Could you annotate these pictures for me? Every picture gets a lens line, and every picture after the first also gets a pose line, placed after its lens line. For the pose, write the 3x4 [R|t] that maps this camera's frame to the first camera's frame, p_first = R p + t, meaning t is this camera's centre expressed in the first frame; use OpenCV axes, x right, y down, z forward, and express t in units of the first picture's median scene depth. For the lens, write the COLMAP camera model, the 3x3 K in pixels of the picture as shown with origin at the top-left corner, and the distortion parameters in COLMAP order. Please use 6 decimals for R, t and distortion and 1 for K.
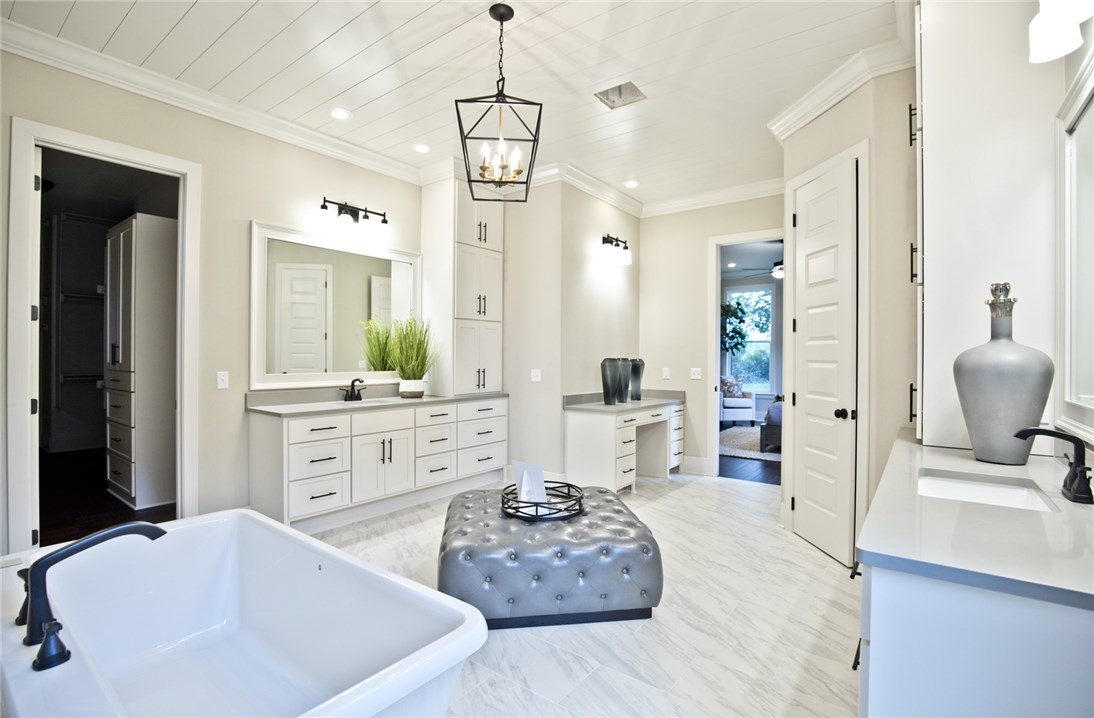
lens RADIAL K [[497.9, 0, 560.5], [0, 497.9, 357.7], [0, 0, 1]] dist [-0.032023, -0.000100]
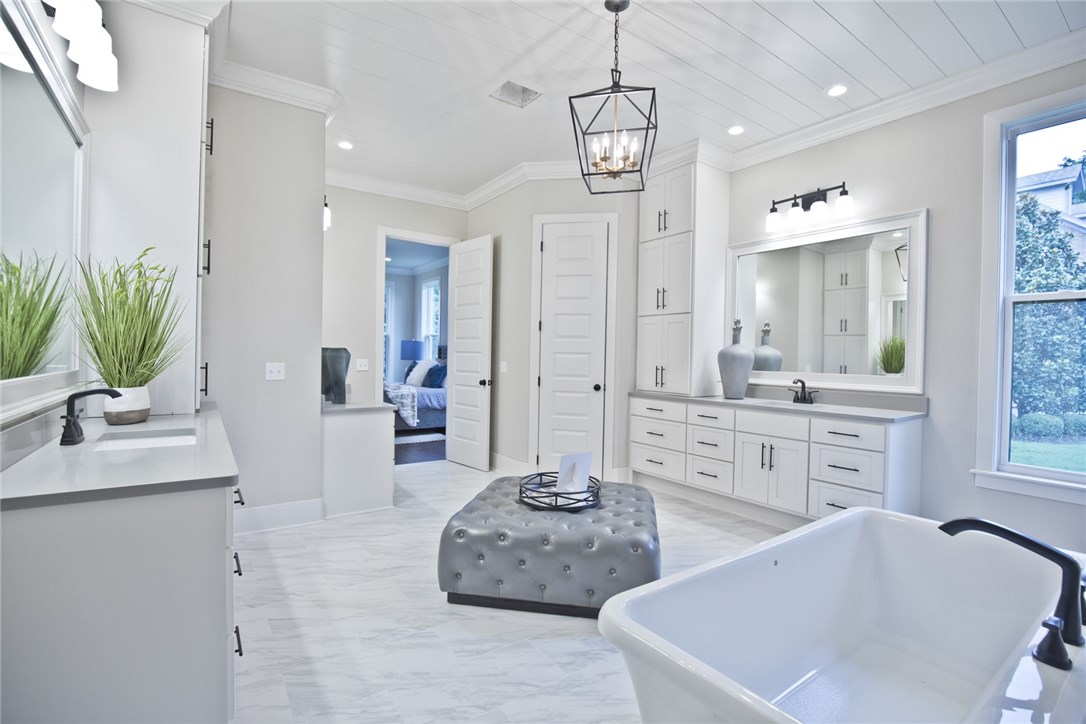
lens RADIAL K [[499.1, 0, 547.9], [0, 499.1, 361.1], [0, 0, 1]] dist [-0.035357, 0.006367]
pose [[0.315313, -0.010202, 0.948933, -0.943780], [-0.012648, 0.999808, 0.014952, 0.010370], [-0.948903, -0.016717, 0.315123, 0.673948]]
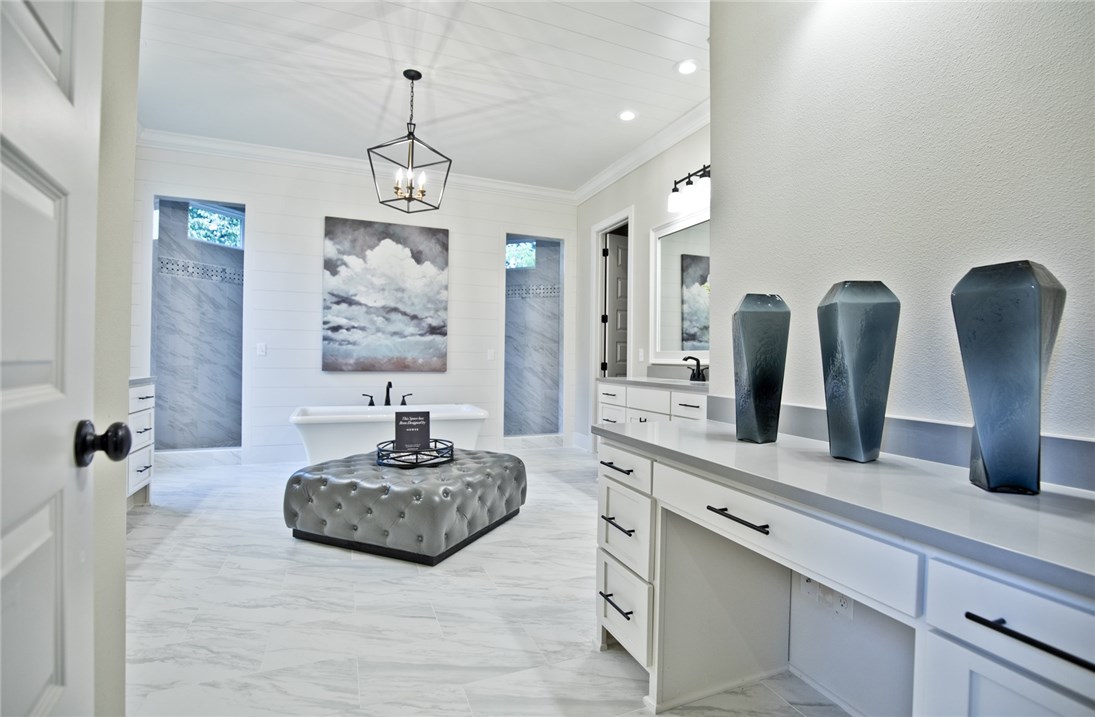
lens RADIAL K [[510.0, 0, 551.5], [0, 510.0, 355.0], [0, 0, 1]] dist [-0.027423, 0.000333]
pose [[-0.519480, -0.017713, -0.854299, 0.731245], [-0.018342, 0.999786, -0.009576, 0.073006], [0.854286, 0.010695, -0.519693, 1.741202]]
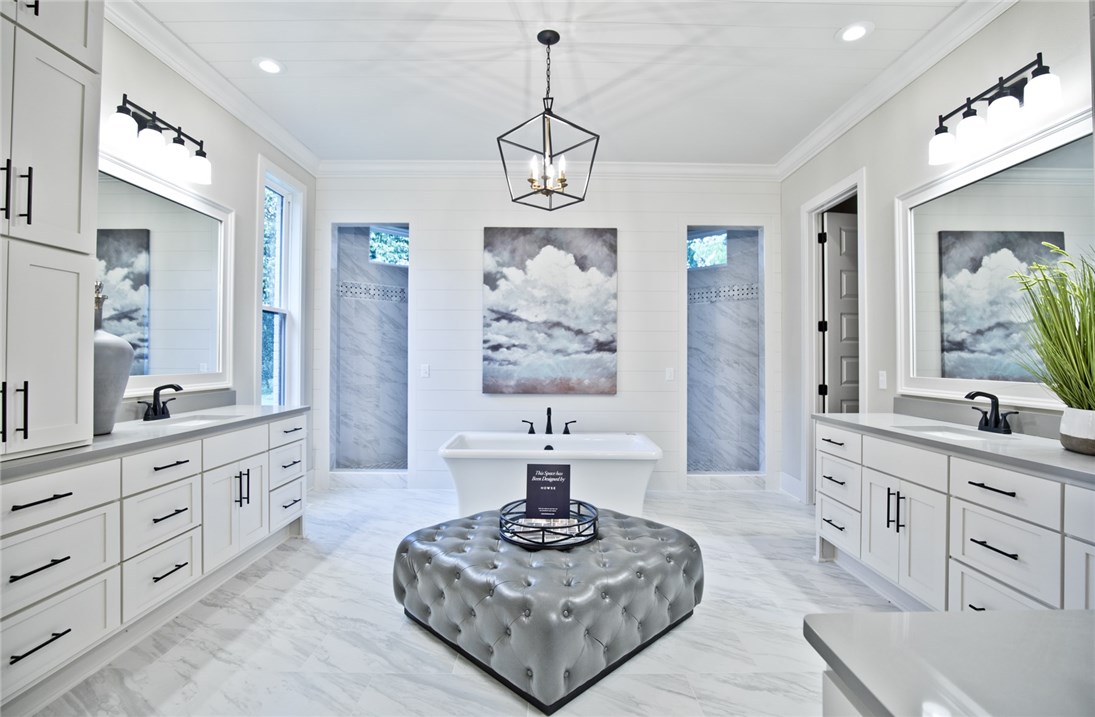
lens RADIAL K [[504.9, 0, 552.3], [0, 504.9, 351.3], [0, 0, 1]] dist [-0.031814, 0.006388]
pose [[-0.804076, -0.016357, -0.594302, 0.442078], [-0.010711, 0.999858, -0.013027, 0.011954], [0.594430, -0.004109, -0.804137, 1.595626]]
